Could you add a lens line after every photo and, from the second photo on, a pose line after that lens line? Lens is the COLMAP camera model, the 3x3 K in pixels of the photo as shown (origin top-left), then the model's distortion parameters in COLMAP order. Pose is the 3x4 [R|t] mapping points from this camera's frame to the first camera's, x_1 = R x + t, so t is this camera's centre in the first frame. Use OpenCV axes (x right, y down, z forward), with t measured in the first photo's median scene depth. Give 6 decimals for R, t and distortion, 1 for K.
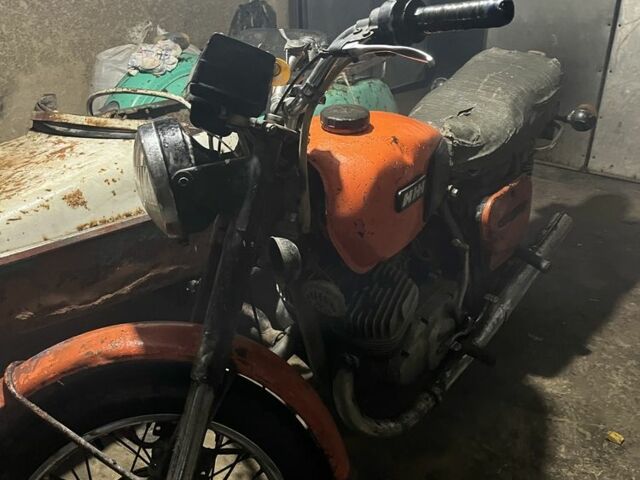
lens RADIAL K [[656.0, 0, 320.0], [0, 656.0, 240.0], [0, 0, 1]] dist [0.033105, -0.007072]
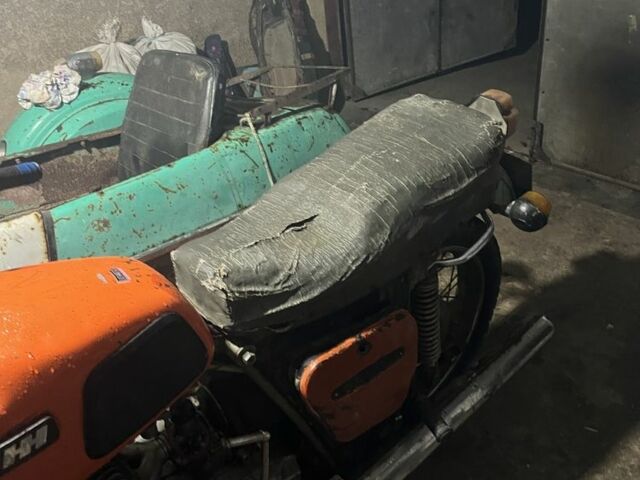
lens RADIAL K [[656.0, 0, 320.0], [0, 656.0, 240.0], [0, 0, 1]] dist [0.033105, -0.007072]
pose [[0.967041, 0.058193, -0.247882, 0.404879], [-0.031678, 0.993466, 0.109645, -0.249705], [0.252643, -0.098178, 0.962566, 0.344210]]
